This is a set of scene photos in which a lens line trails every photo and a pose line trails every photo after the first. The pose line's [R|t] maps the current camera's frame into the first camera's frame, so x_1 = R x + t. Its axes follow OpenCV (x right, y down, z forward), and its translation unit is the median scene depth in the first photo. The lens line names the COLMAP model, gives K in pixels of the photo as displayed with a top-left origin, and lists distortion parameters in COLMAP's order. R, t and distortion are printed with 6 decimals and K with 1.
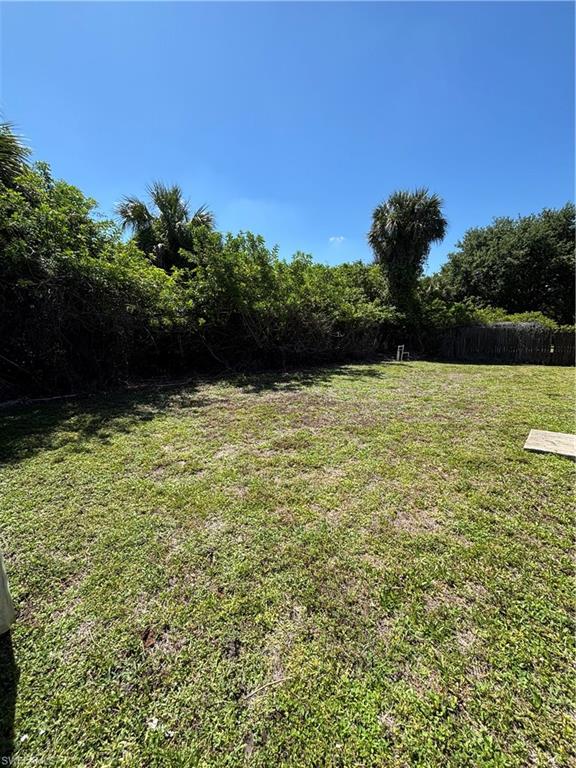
lens RADIAL K [[306.7, 0, 289.6], [0, 306.7, 384.5], [0, 0, 1]] dist [0.000040, -0.000021]
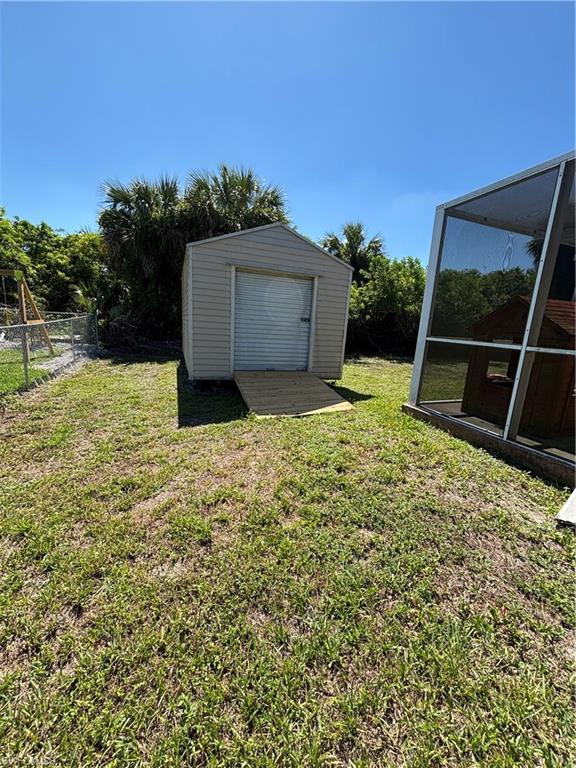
lens RADIAL K [[306.7, 0, 287.4], [0, 306.7, 385.6], [0, 0, 1]] dist [0.000040, -0.000021]
pose [[0.893196, 0.139661, -0.427430, 0.053132], [-0.135924, 0.989935, 0.039418, 0.118790], [0.428632, 0.022890, 0.903189, -0.514822]]
